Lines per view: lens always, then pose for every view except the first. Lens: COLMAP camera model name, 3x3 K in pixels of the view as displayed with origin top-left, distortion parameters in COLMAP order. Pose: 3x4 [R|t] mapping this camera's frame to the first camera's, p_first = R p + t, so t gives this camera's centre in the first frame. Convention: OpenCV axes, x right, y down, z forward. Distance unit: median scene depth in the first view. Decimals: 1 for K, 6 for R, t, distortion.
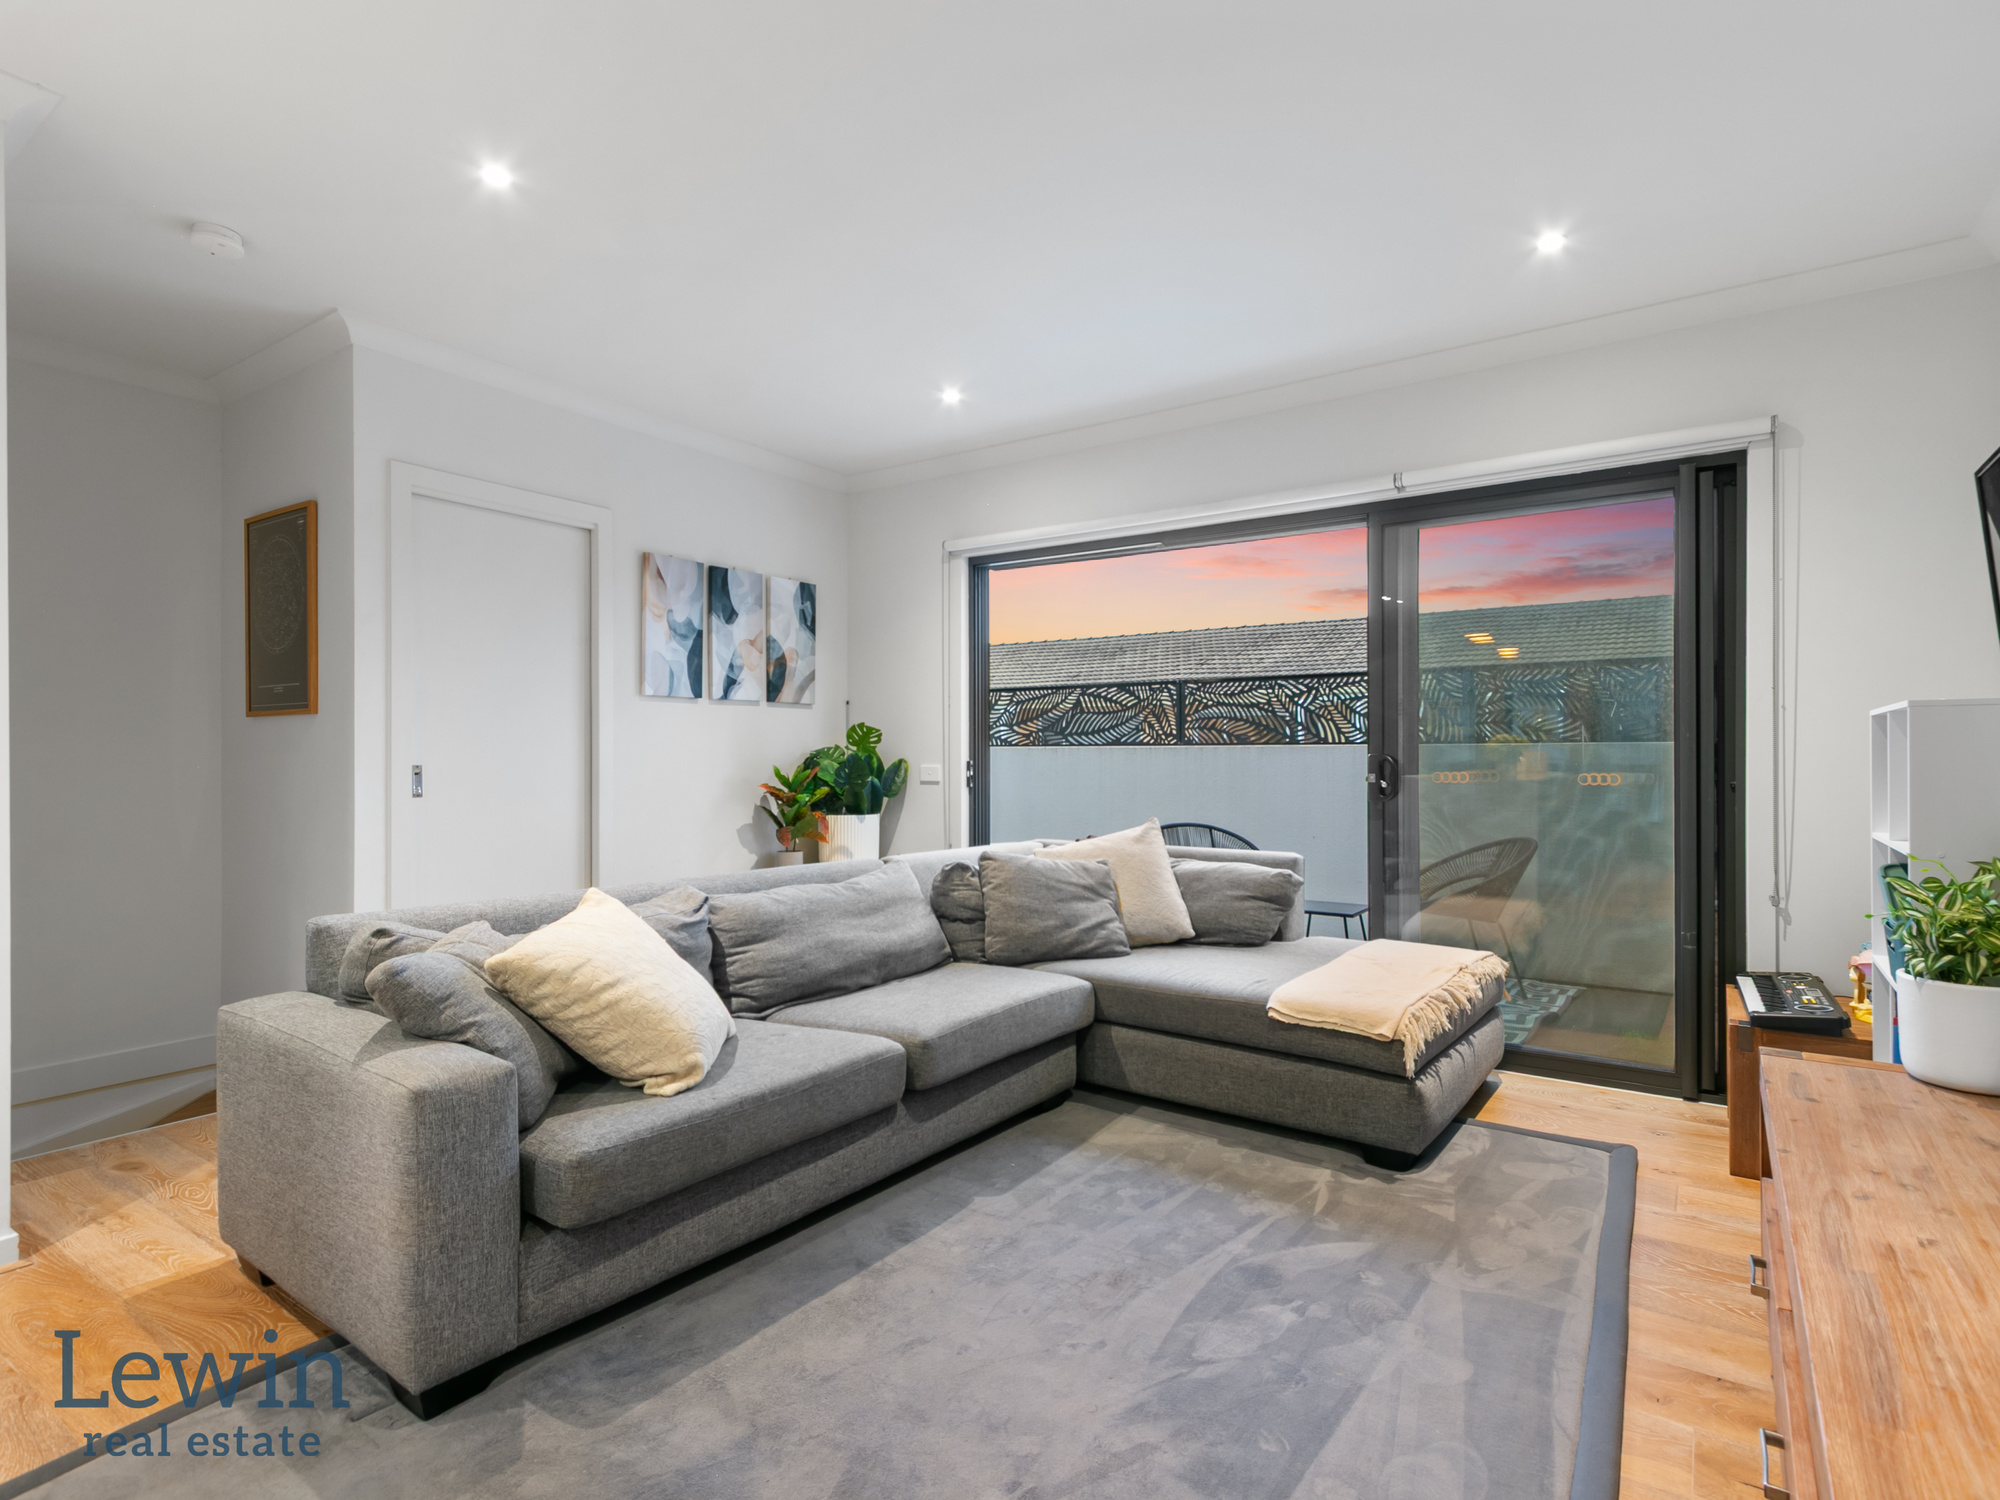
lens RADIAL K [[1047.2, 0, 1000.0], [0, 1047.2, 750.0], [0, 0, 1]] dist [0.004096, 0.000124]
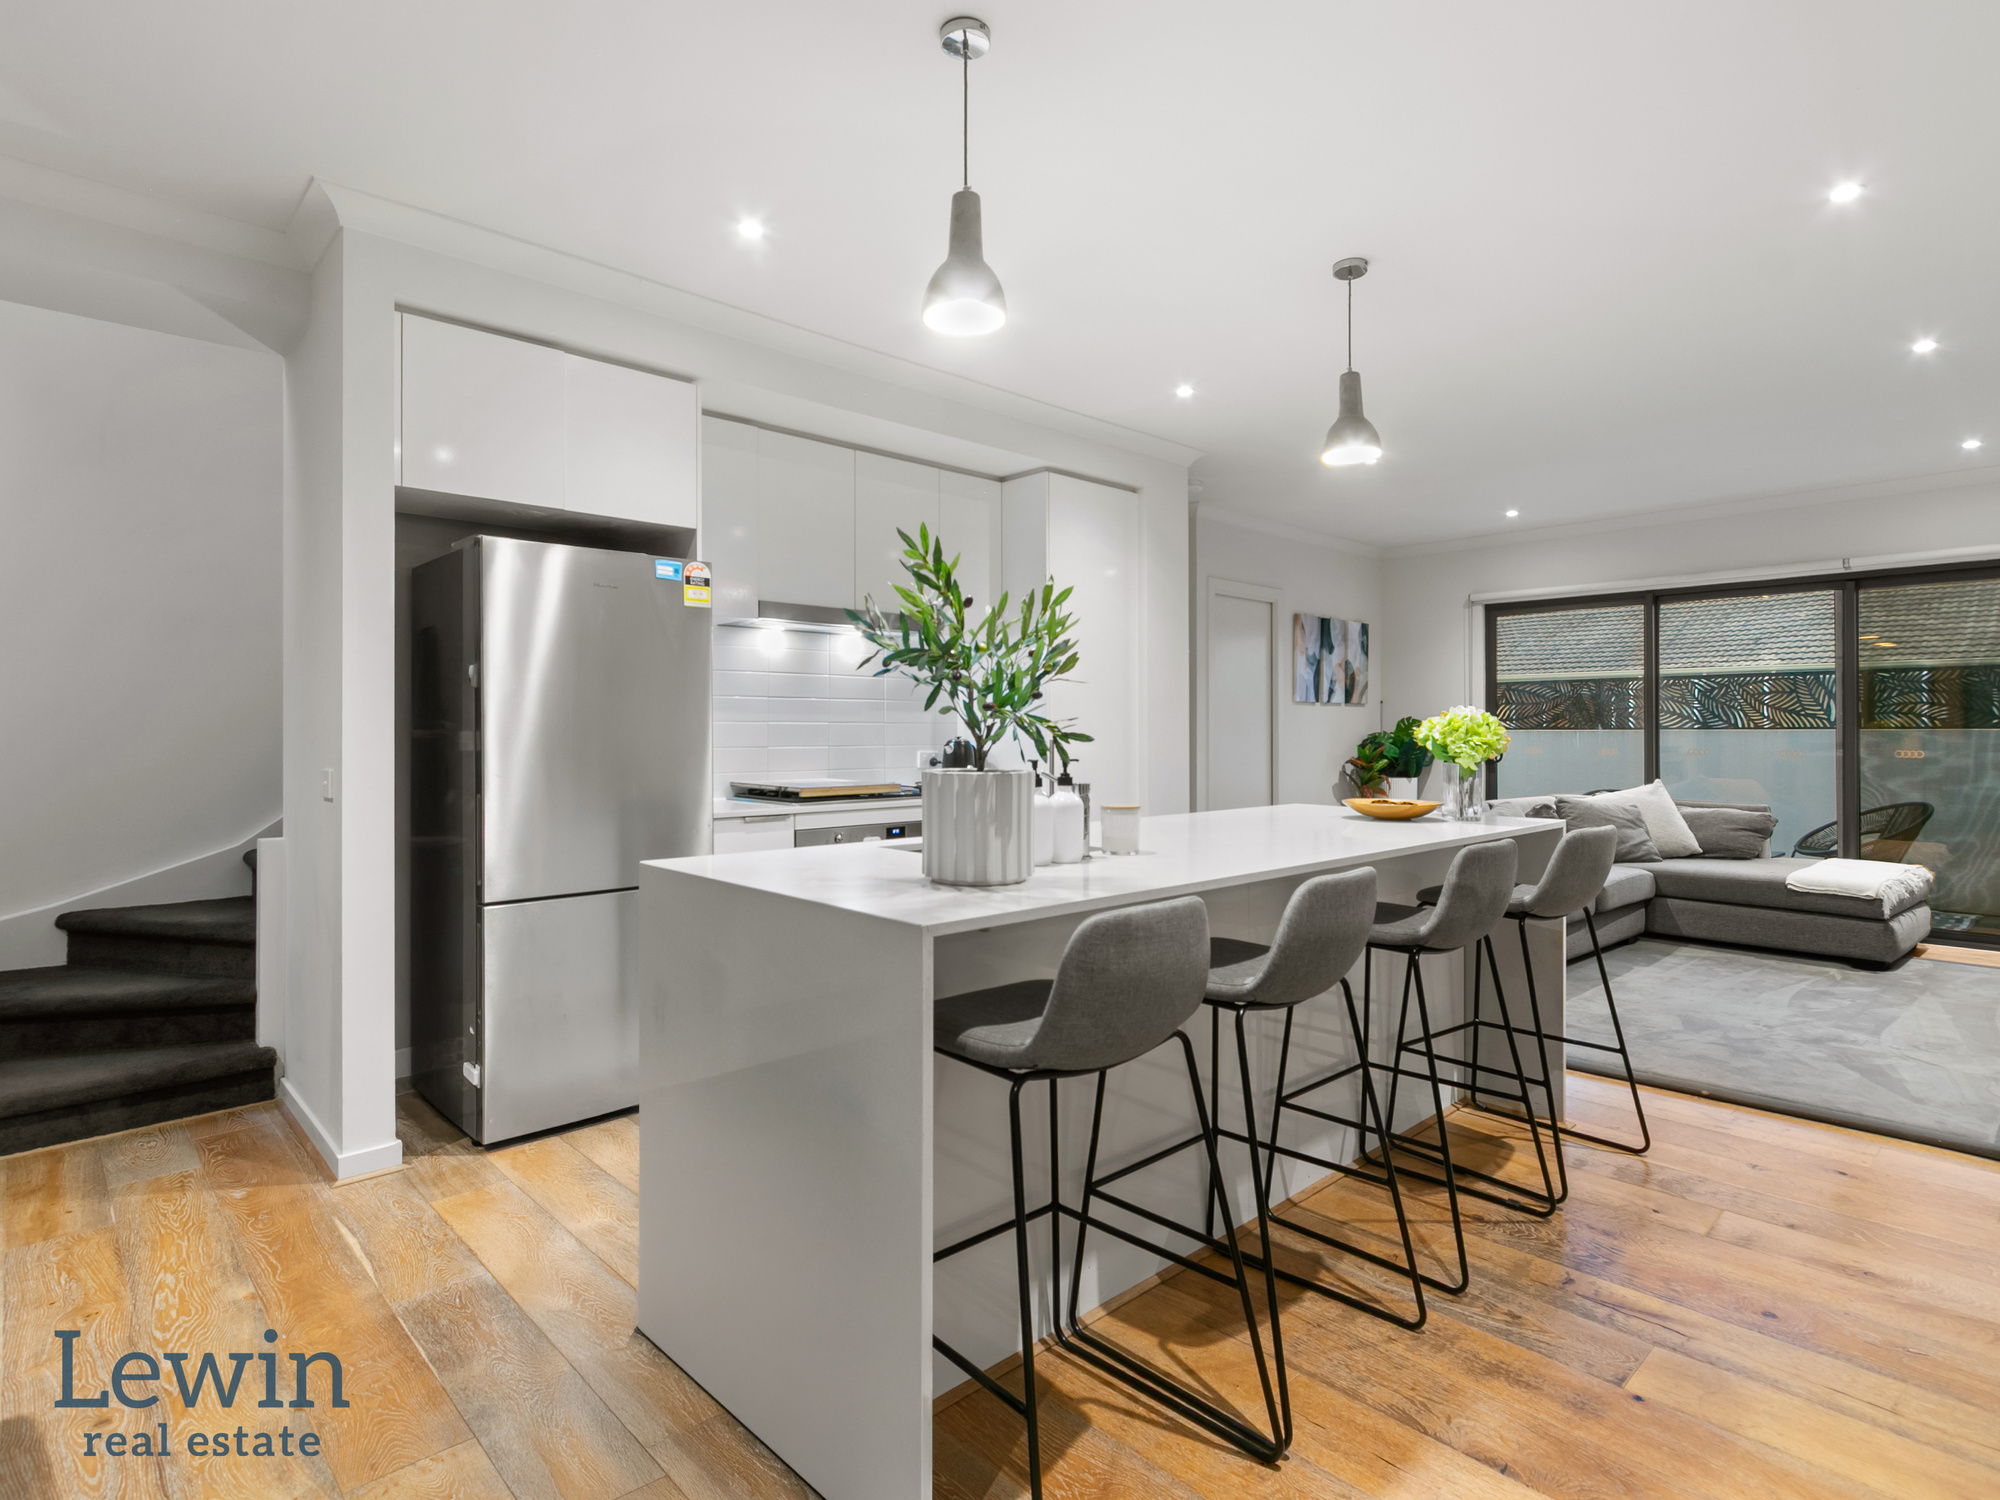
lens RADIAL K [[1038.9, 0, 994.4], [0, 1038.9, 722.9], [0, 0, 1]] dist [-0.000710, -0.001405]
pose [[0.975427, -0.003259, -0.220299, -0.489688], [0.002435, 0.999989, -0.004016, -0.015981], [0.220310, 0.003381, 0.975424, -0.743638]]
